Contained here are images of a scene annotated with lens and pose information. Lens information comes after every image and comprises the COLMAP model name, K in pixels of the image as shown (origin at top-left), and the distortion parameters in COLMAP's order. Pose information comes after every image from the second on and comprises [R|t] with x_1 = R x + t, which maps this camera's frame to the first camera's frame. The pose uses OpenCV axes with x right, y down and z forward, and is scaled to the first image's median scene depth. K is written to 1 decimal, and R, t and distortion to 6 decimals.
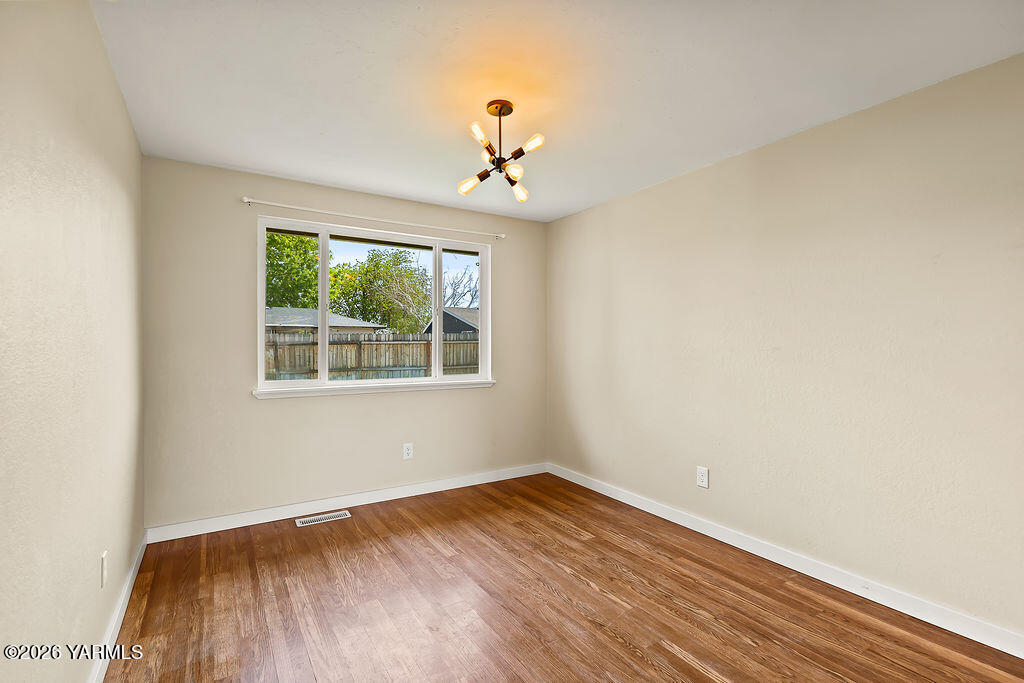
lens RADIAL K [[478.2, 0, 512.0], [0, 478.2, 341.5], [0, 0, 1]] dist [0.001690, 0.000069]
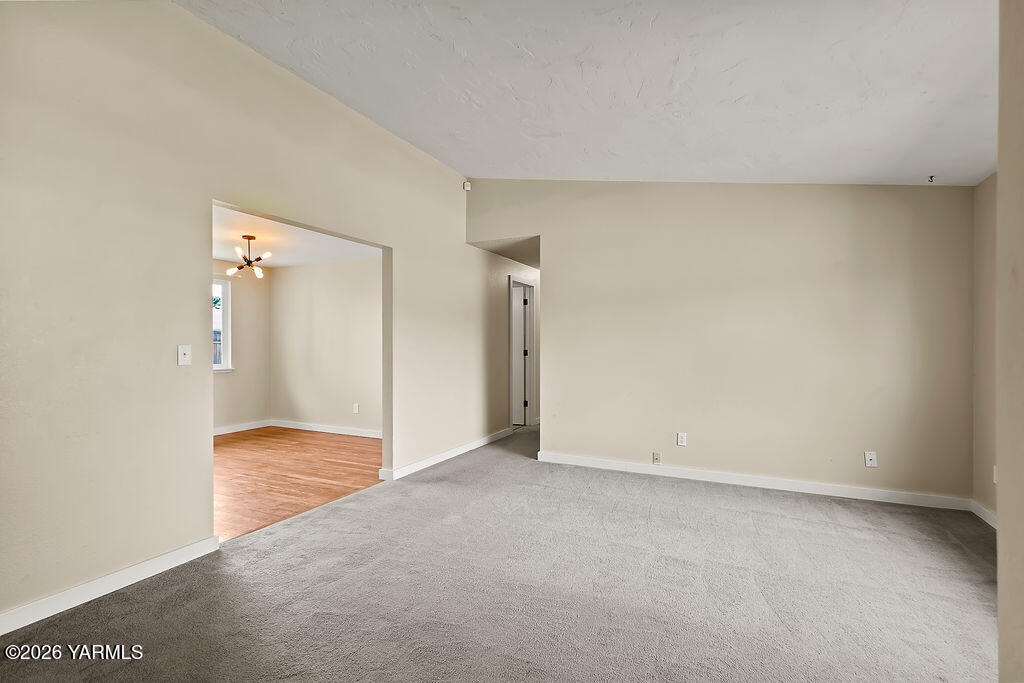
lens RADIAL K [[477.8, 0, 508.5], [0, 477.8, 339.3], [0, 0, 1]] dist [0.000765, 0.000192]
pose [[0.855606, -0.001274, 0.517625, -0.104082], [0.005571, 0.999962, -0.006746, 0.004713], [-0.517597, 0.008655, 0.855581, -1.102917]]
